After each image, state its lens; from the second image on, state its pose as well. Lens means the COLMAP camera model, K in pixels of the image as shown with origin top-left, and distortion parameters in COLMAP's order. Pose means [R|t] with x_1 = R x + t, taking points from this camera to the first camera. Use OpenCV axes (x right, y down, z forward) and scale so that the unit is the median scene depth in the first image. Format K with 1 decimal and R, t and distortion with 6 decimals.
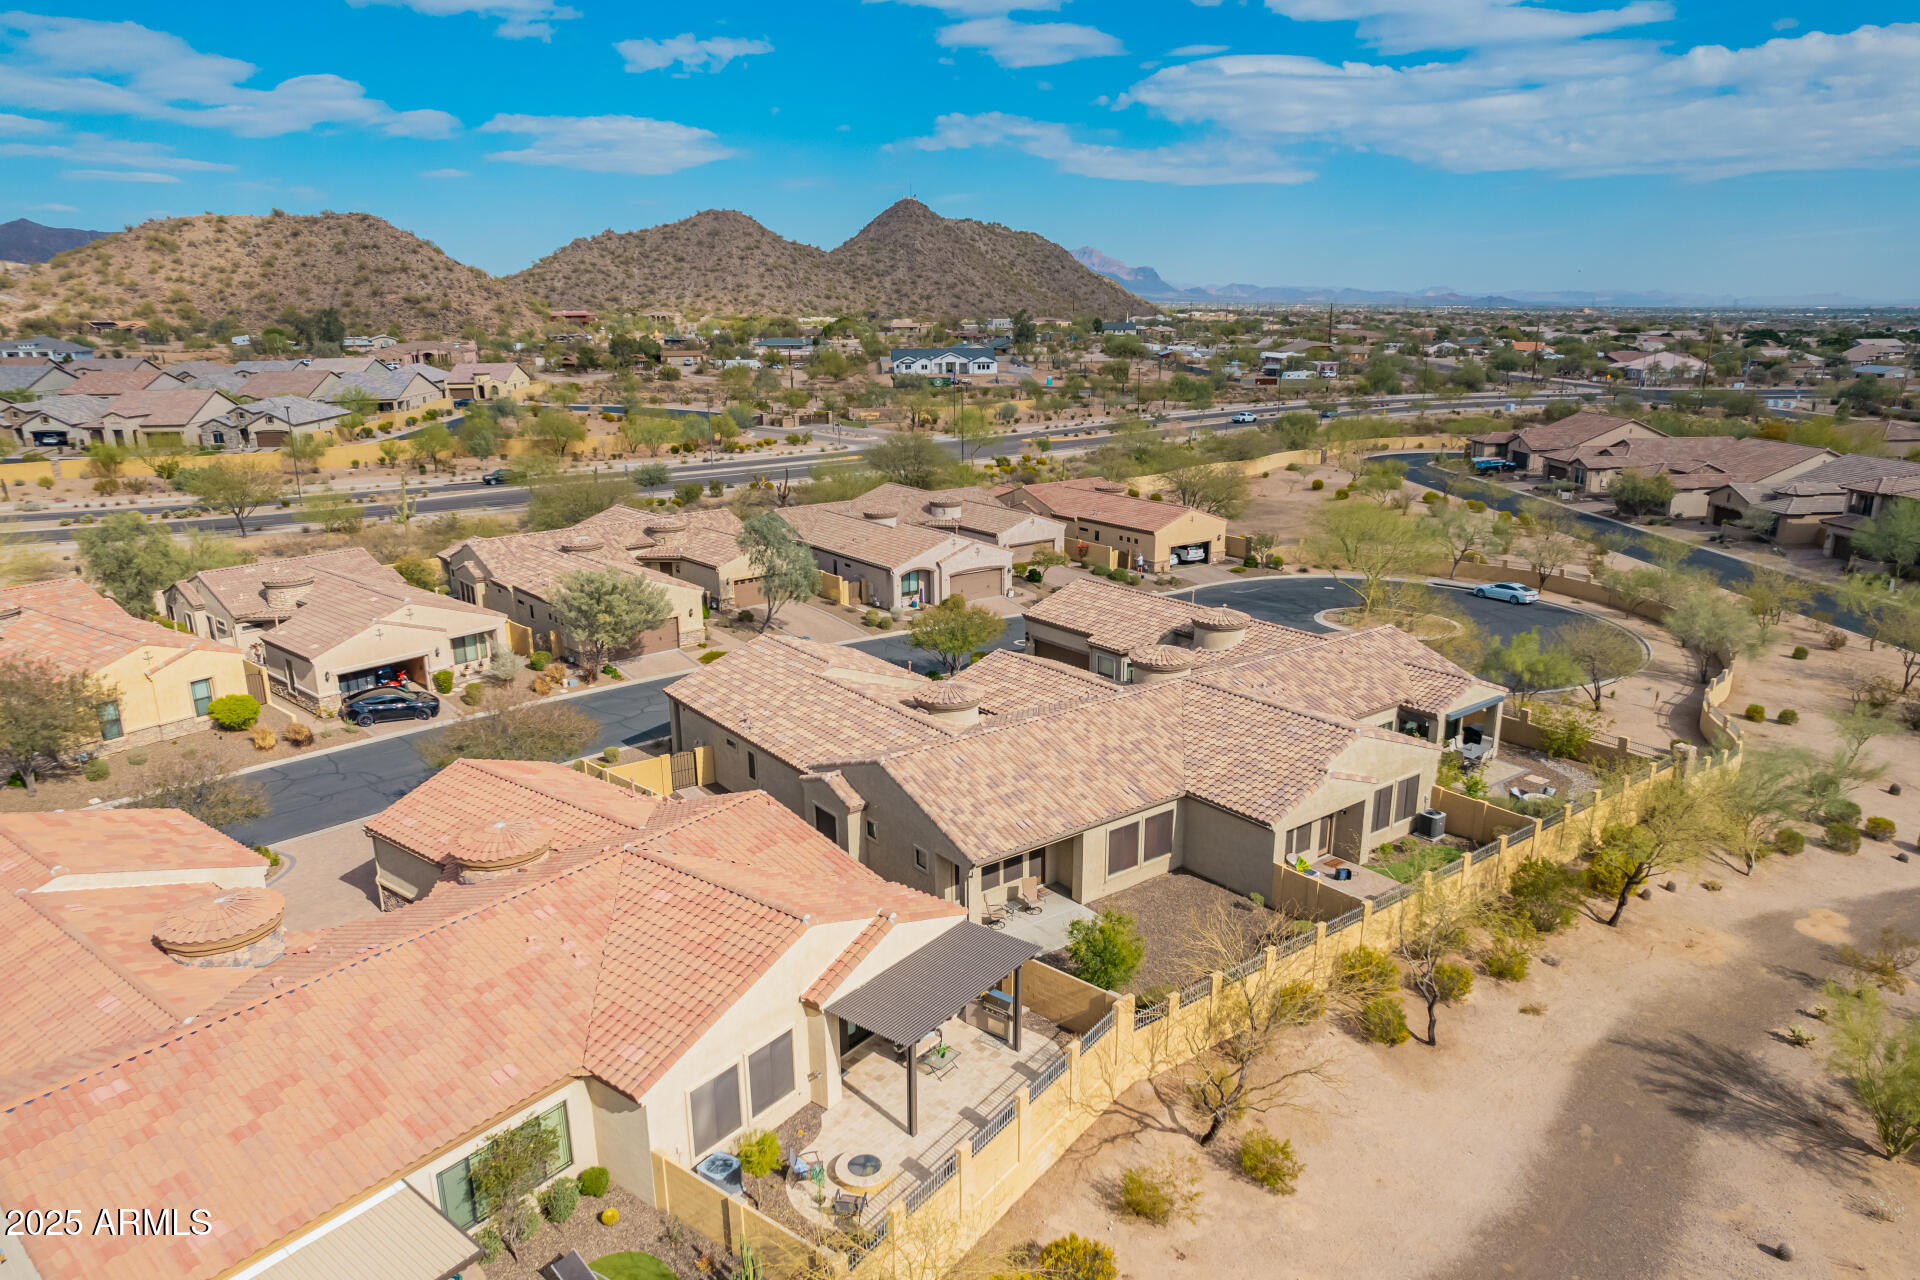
lens RADIAL K [[1219.1, 0, 963.3], [0, 1219.1, 665.8], [0, 0, 1]] dist [-0.085137, 0.076709]
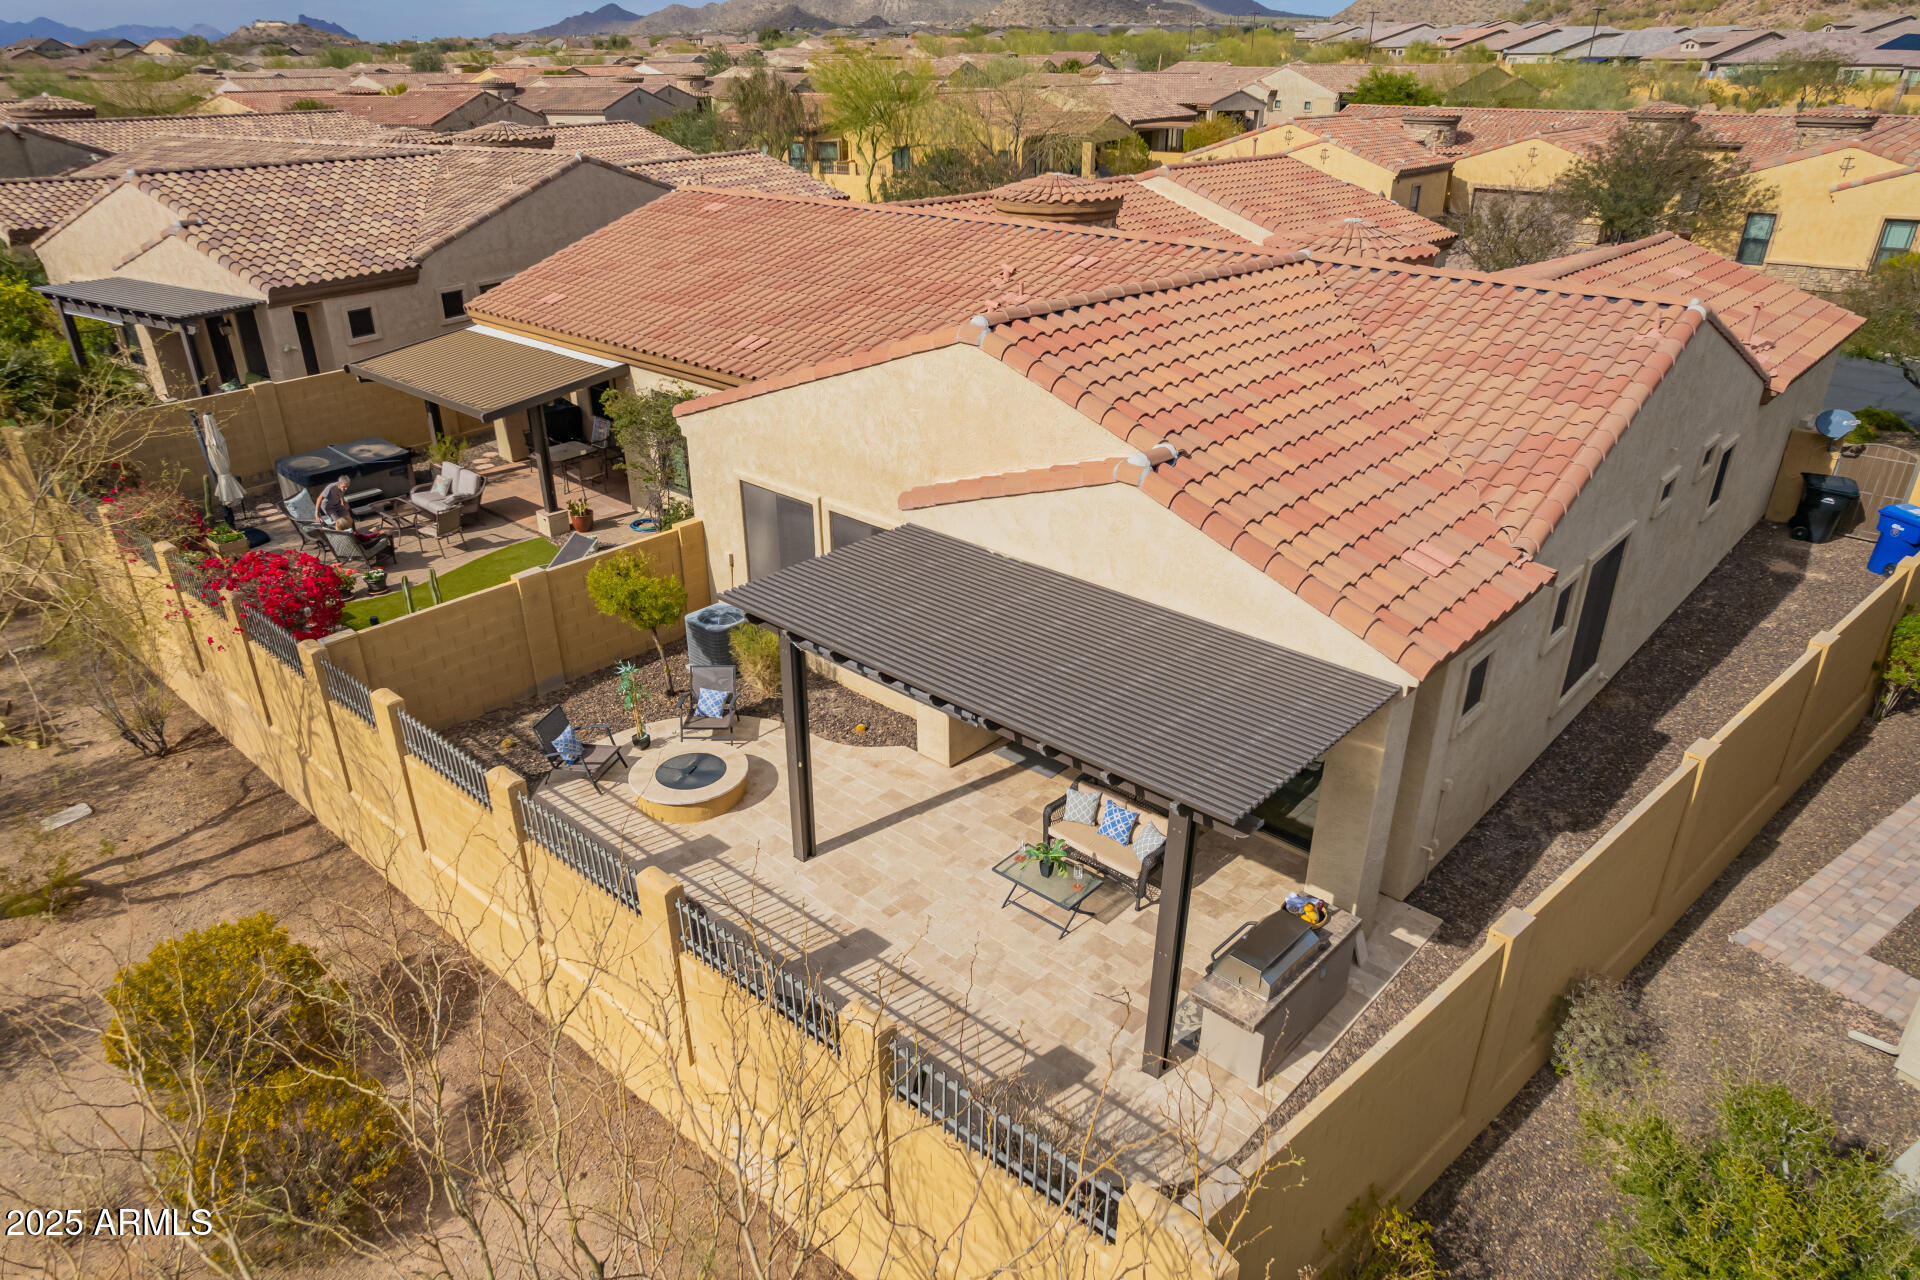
lens RADIAL K [[1219.1, 0, 963.3], [0, 1219.1, 665.8], [0, 0, 1]] dist [-0.085137, 0.076709]
pose [[-0.099524, 0.456832, -0.883968, 0.051266], [-0.273746, 0.841527, 0.465720, 0.018951], [0.956639, 0.288333, 0.041304, 0.170549]]
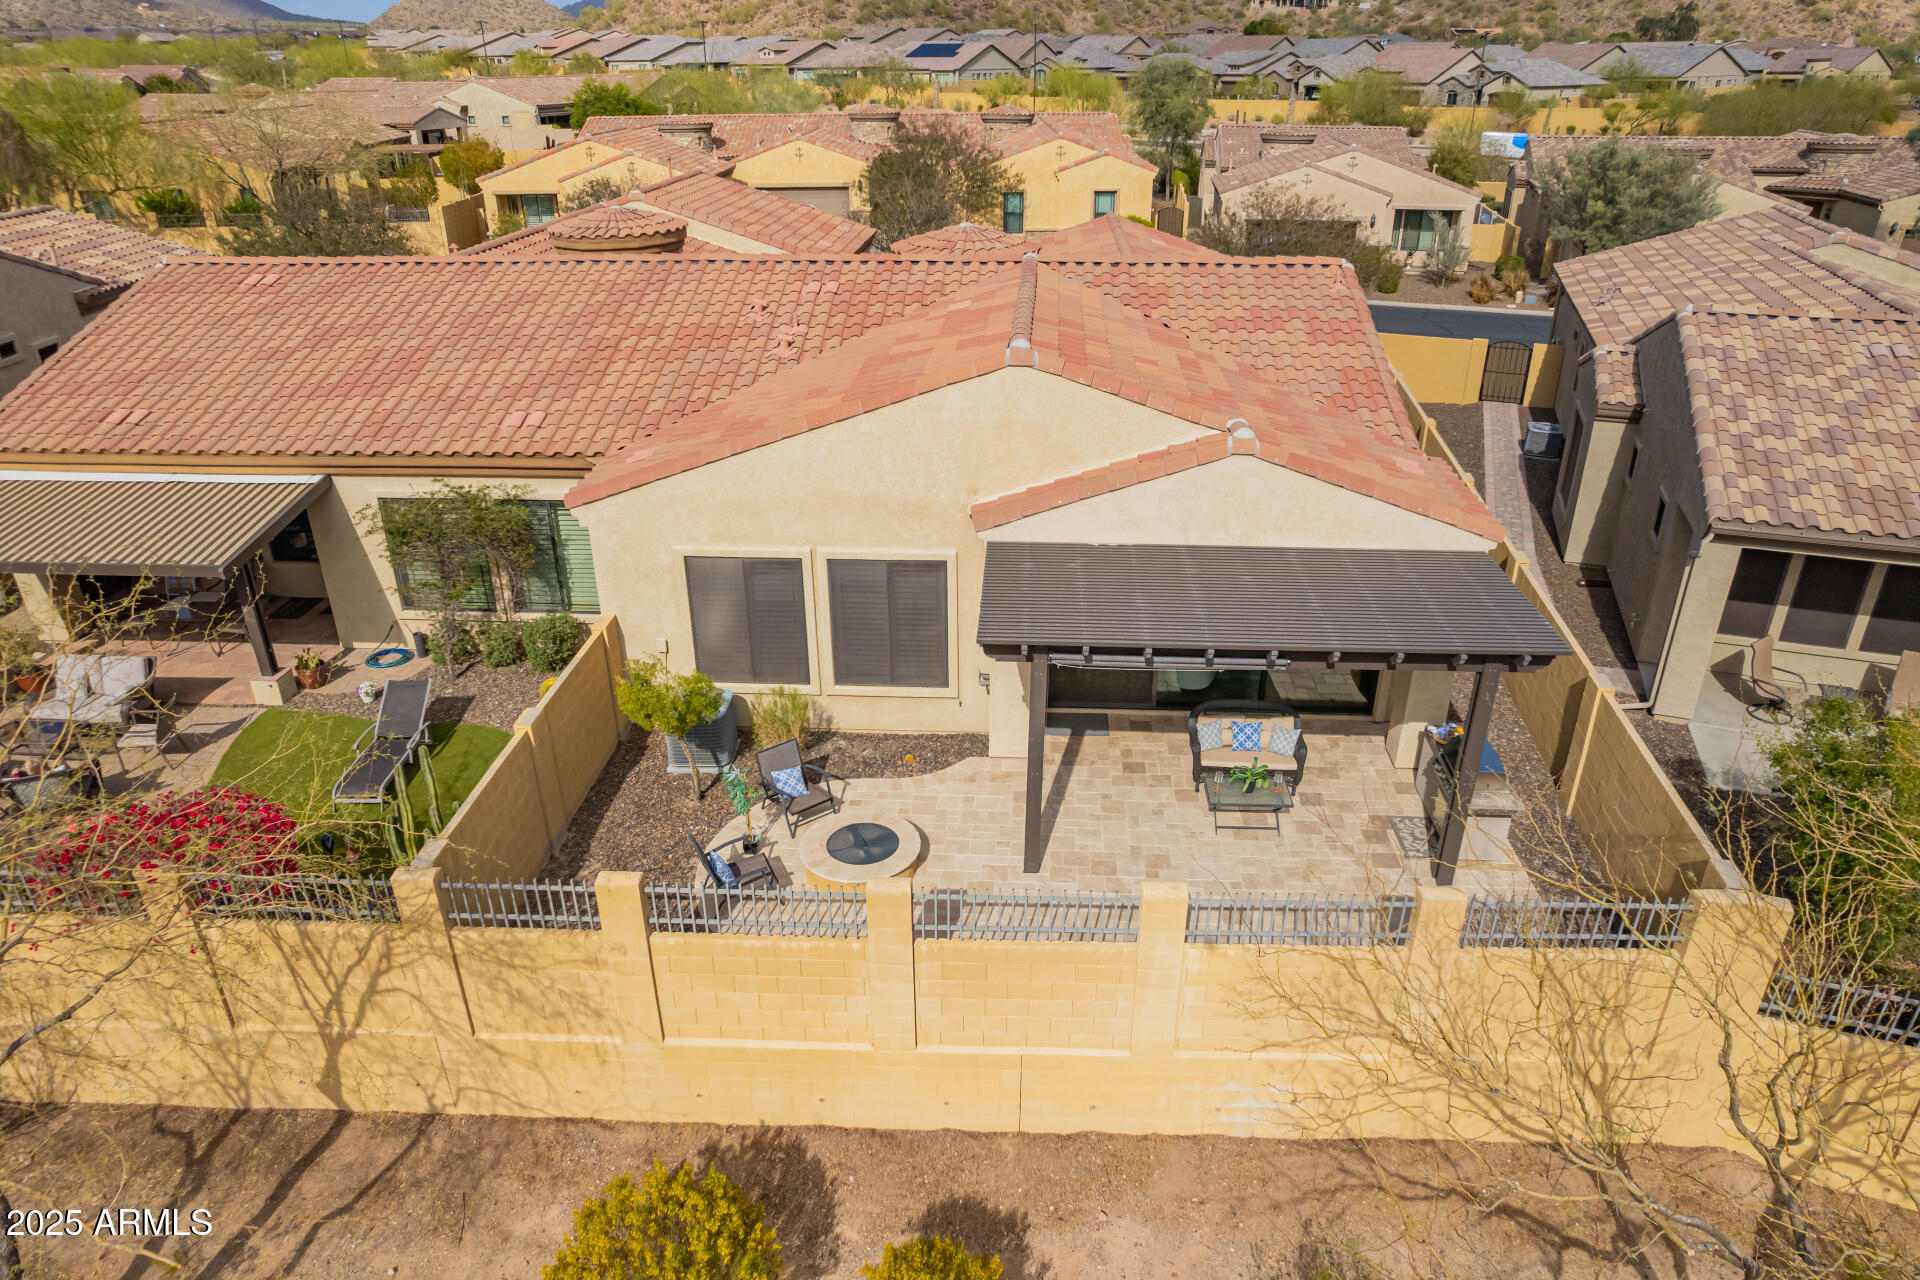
lens RADIAL K [[1219.1, 0, 963.3], [0, 1219.1, 665.8], [0, 0, 1]] dist [-0.085137, 0.076709]
pose [[0.550208, 0.380856, -0.743115, 0.042301], [-0.232188, 0.924612, 0.301962, 0.031426], [0.802097, 0.006401, 0.597159, 0.118798]]
